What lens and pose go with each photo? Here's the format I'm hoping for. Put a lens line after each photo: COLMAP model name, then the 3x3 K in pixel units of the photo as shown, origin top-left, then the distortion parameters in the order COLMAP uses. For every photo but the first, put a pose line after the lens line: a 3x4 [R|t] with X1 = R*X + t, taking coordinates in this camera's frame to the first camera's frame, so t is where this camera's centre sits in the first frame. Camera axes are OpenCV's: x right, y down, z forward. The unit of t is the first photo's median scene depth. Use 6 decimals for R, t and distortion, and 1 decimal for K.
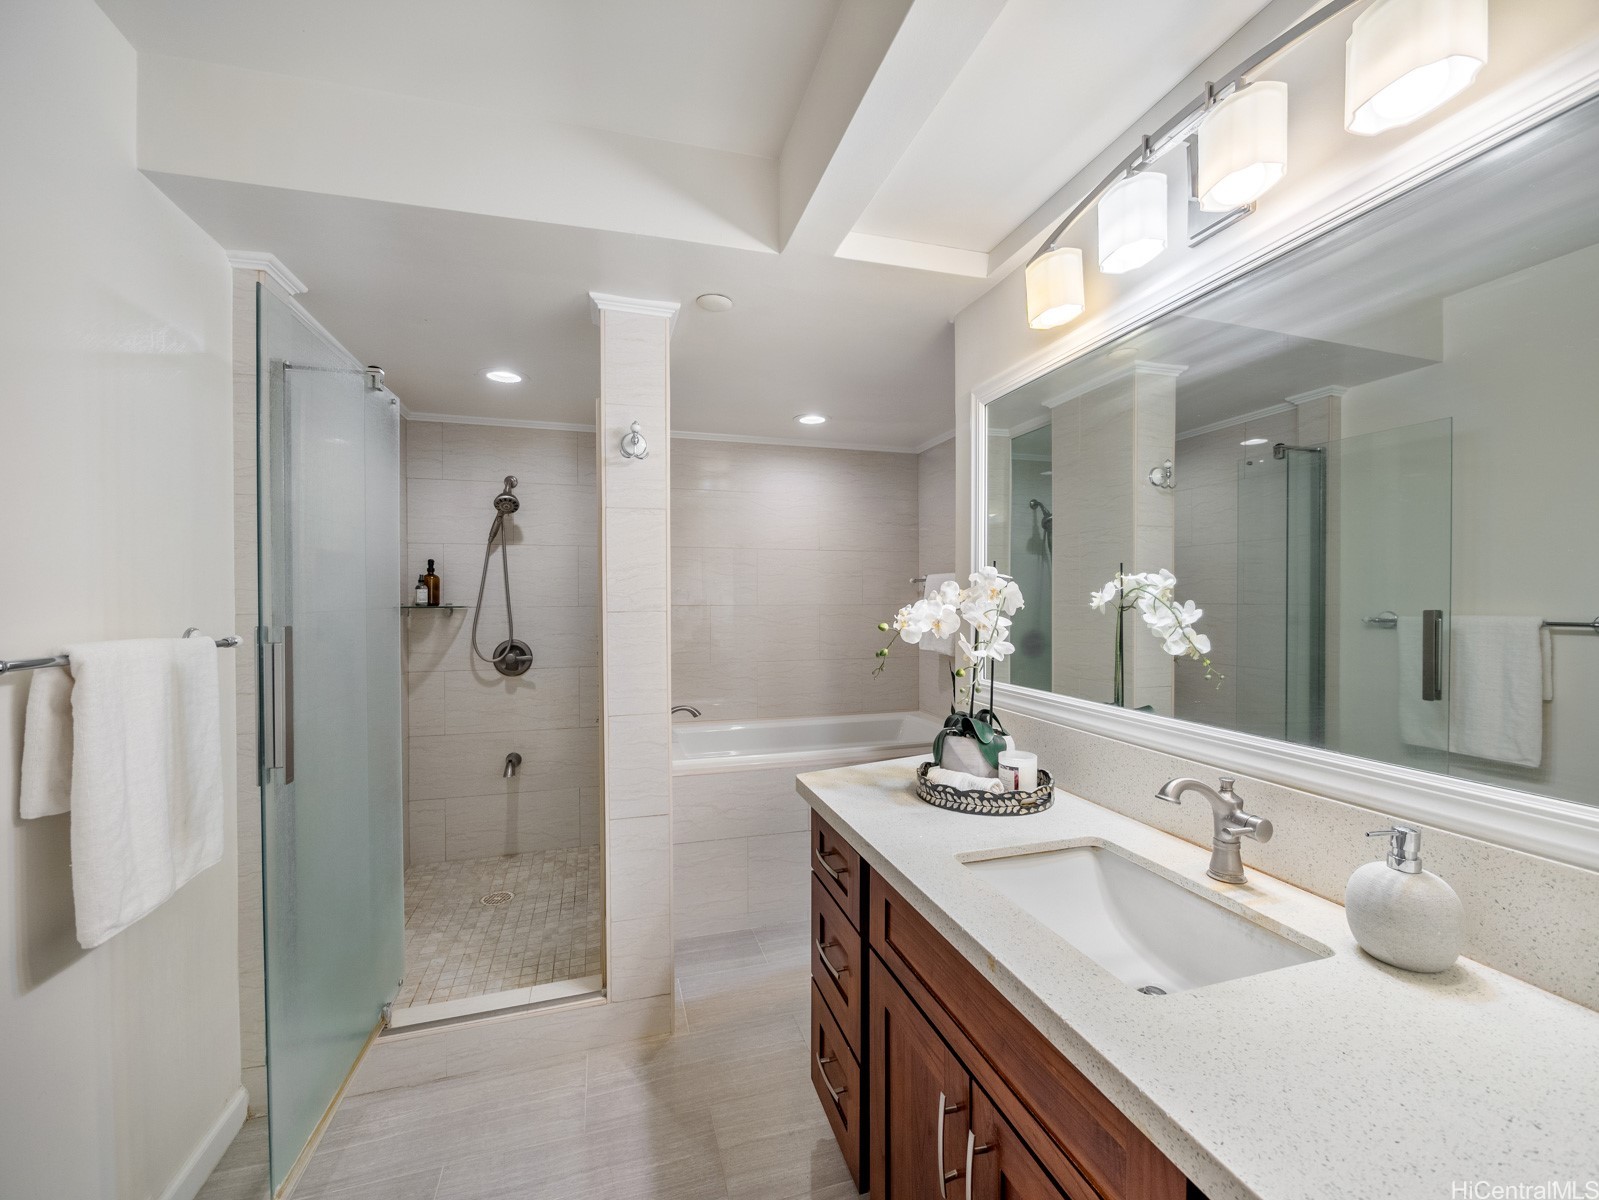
lens RADIAL K [[669.9, 0, 802.5], [0, 669.9, 600.7], [0, 0, 1]] dist [-0.007529, 0.000194]
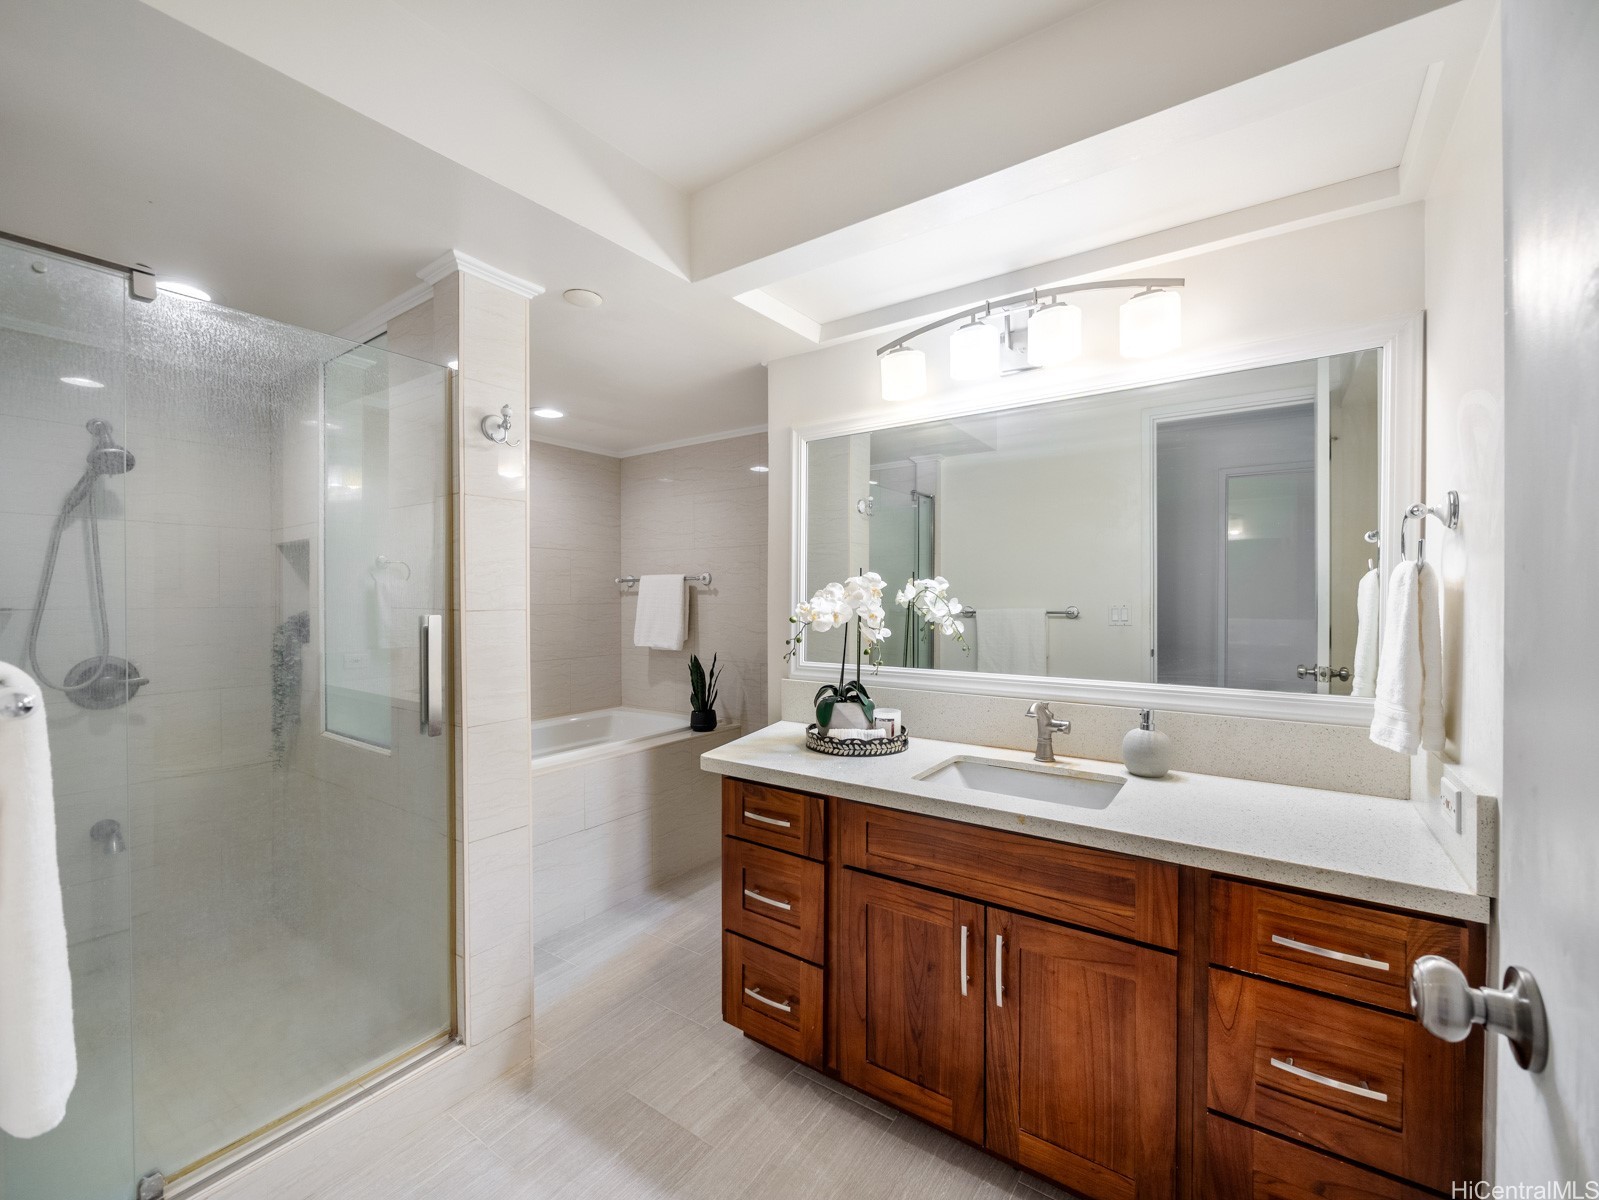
lens RADIAL K [[669.9, 0, 803.8], [0, 669.9, 599.3], [0, 0, 1]] dist [-0.007529, 0.000194]
pose [[0.785285, -0.000279, 0.619135, -0.621560], [0.001861, 0.999996, -0.001909, 0.004580], [-0.619132, 0.002651, 0.785282, 0.026137]]
